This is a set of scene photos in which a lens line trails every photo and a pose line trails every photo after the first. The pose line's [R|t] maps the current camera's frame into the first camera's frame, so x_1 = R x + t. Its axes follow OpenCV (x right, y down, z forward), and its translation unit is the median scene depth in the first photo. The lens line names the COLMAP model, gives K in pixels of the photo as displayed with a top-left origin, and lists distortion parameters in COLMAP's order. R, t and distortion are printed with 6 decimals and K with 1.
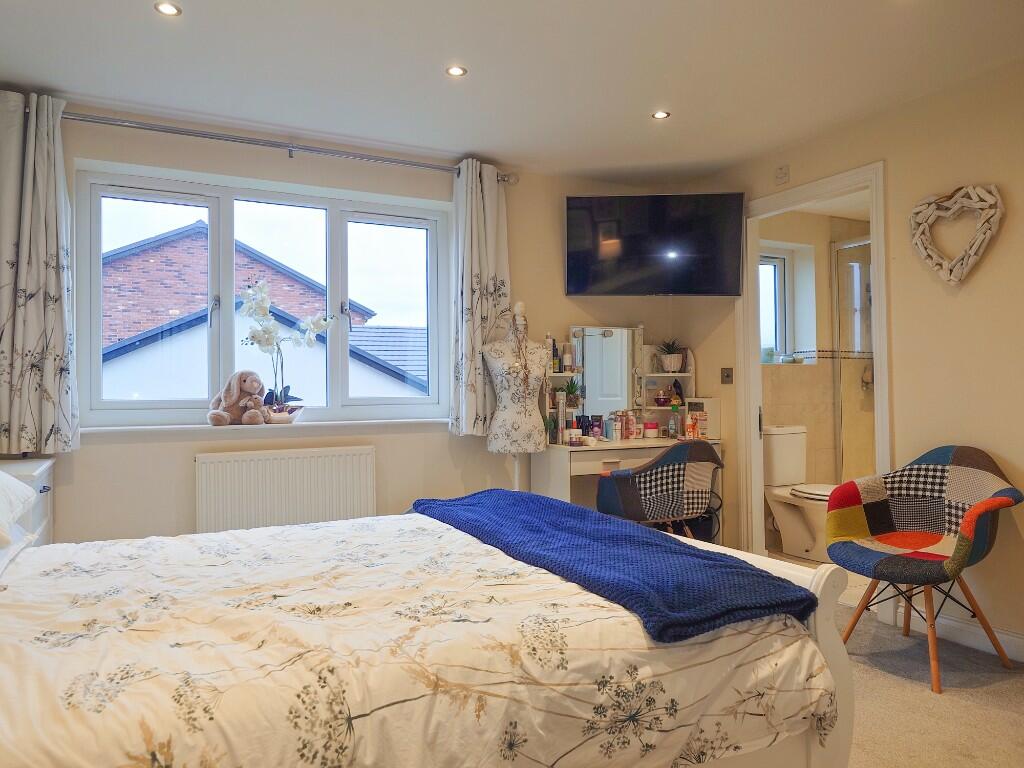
lens RADIAL K [[730.0, 0, 515.9], [0, 730.0, 377.8], [0, 0, 1]] dist [0.000803, -0.002608]
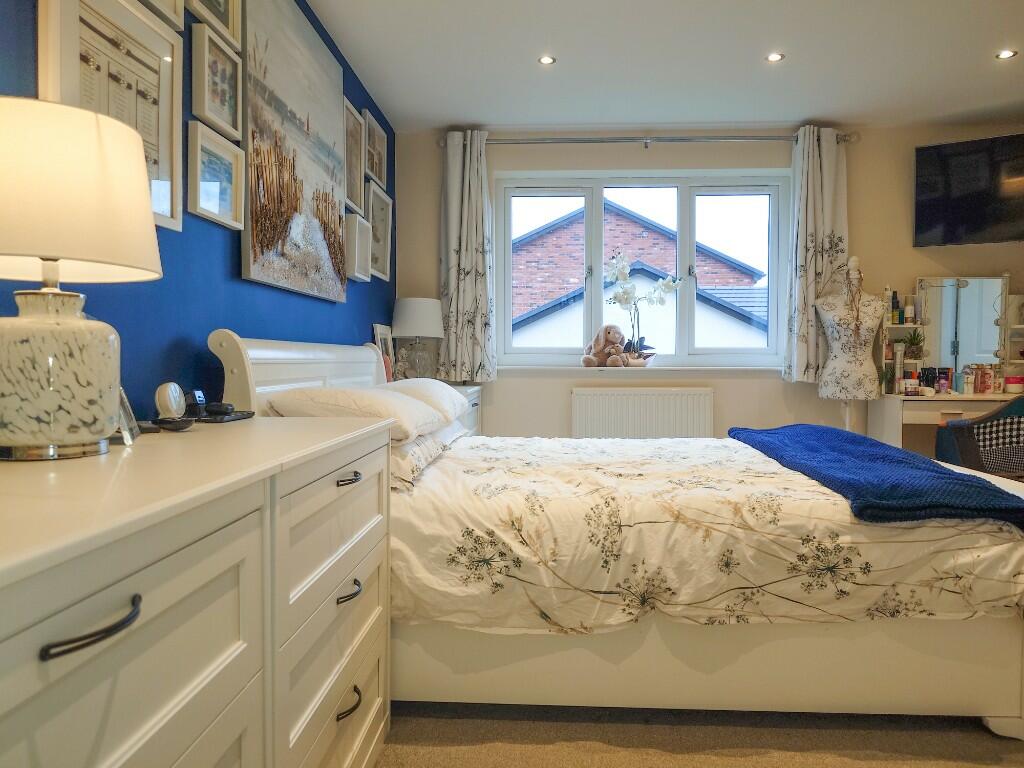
lens RADIAL K [[730.0, 0, 513.3], [0, 730.0, 381.4], [0, 0, 1]] dist [0.000803, -0.002608]
pose [[0.859231, 0.028807, -0.510776, 0.143743], [-0.001080, 0.998513, 0.054498, 0.021118], [0.511586, -0.046275, 0.857985, -0.185547]]
